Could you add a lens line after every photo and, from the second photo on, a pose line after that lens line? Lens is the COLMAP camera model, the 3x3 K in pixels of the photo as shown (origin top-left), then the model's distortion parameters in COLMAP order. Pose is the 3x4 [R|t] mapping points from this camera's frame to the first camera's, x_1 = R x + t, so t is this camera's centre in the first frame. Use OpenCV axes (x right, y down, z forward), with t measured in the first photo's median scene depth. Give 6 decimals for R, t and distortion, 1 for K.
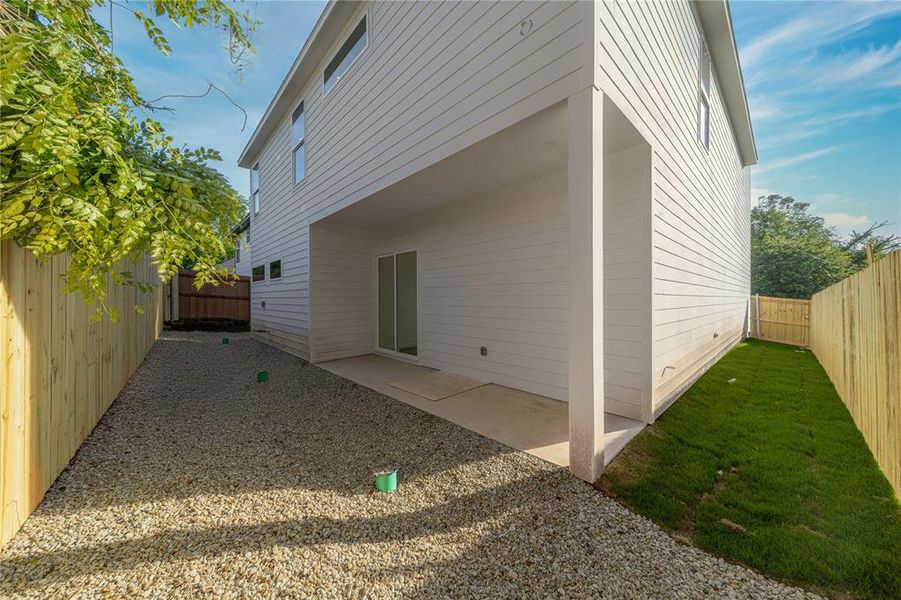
lens RADIAL K [[312.7, 0, 453.9], [0, 312.7, 296.9], [0, 0, 1]] dist [0.006341, 0.000425]
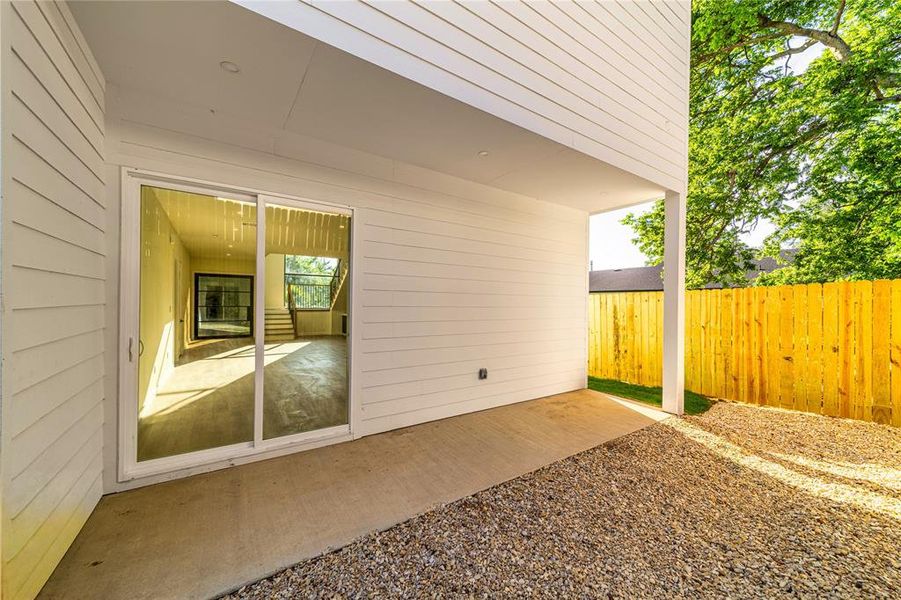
lens RADIAL K [[347.6, 0, 456.0], [0, 347.6, 300.3], [0, 0, 1]] dist [0.000336, 0.000021]
pose [[0.147292, 0.012724, 0.989011, -0.932037], [-0.012673, 0.999859, -0.010977, -0.007894], [-0.989012, -0.010917, 0.147433, 1.077790]]
